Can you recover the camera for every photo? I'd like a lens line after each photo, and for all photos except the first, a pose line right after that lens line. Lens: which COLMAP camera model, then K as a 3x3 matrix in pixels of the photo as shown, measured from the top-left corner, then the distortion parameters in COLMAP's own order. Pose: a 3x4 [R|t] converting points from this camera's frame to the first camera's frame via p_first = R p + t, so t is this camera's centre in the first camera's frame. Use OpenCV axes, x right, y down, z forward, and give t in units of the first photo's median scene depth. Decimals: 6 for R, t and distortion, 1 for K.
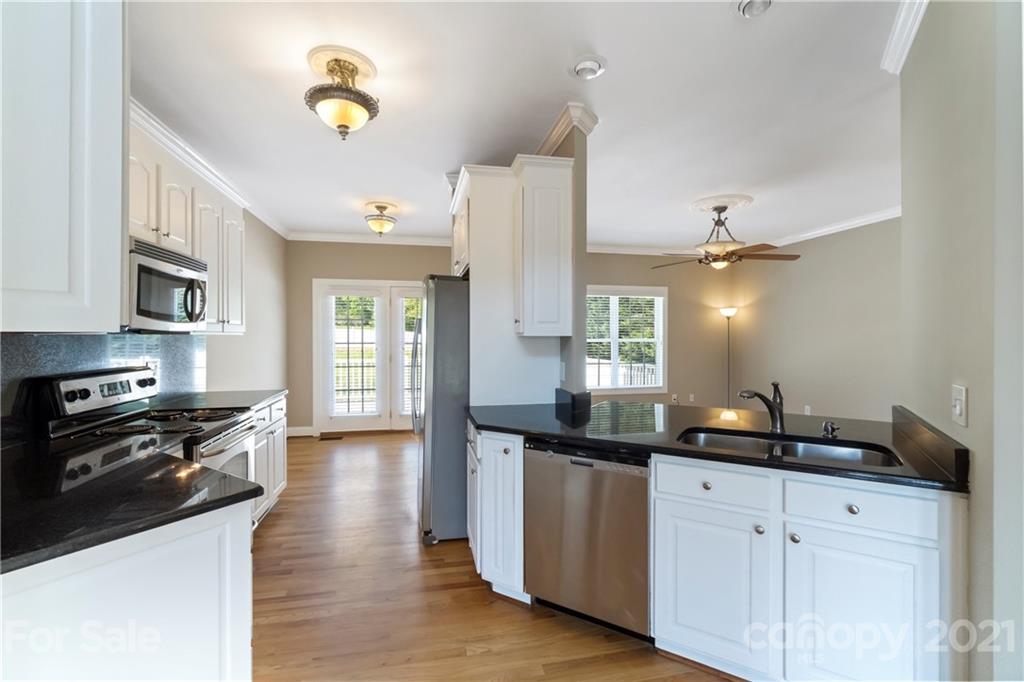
lens RADIAL K [[442.3, 0, 515.0], [0, 442.3, 336.4], [0, 0, 1]] dist [0.003149, 0.000351]
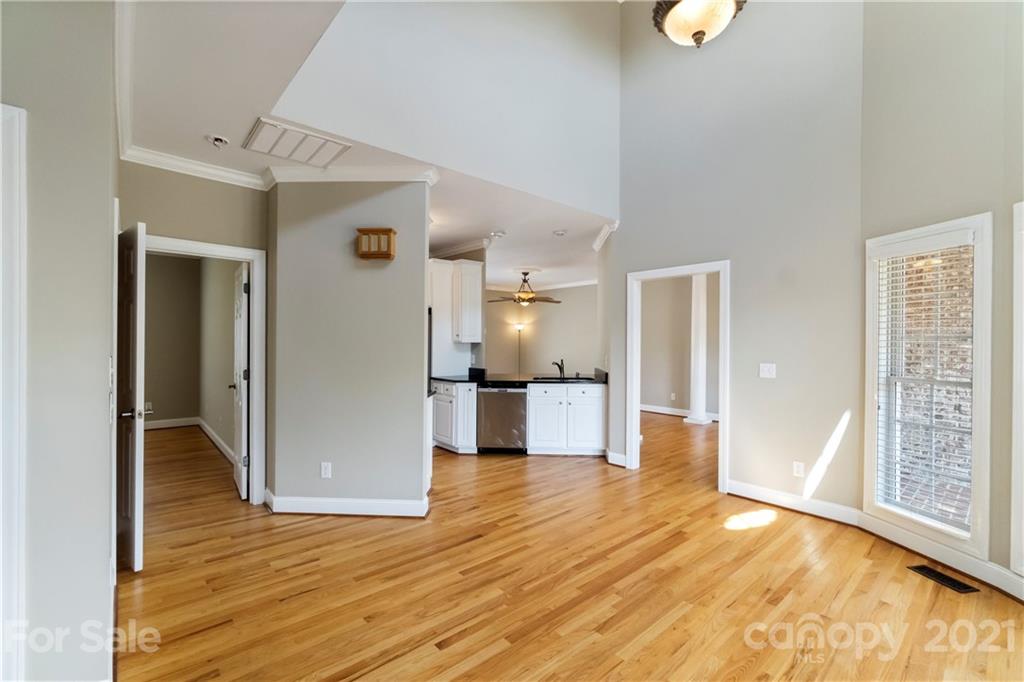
lens RADIAL K [[442.3, 0, 514.0], [0, 442.3, 342.6], [0, 0, 1]] dist [0.003149, 0.000351]
pose [[0.876531, 0.003518, 0.481333, -0.724057], [-0.004869, 0.999987, 0.001558, -0.004021], [-0.481321, -0.003709, 0.876537, -0.925927]]
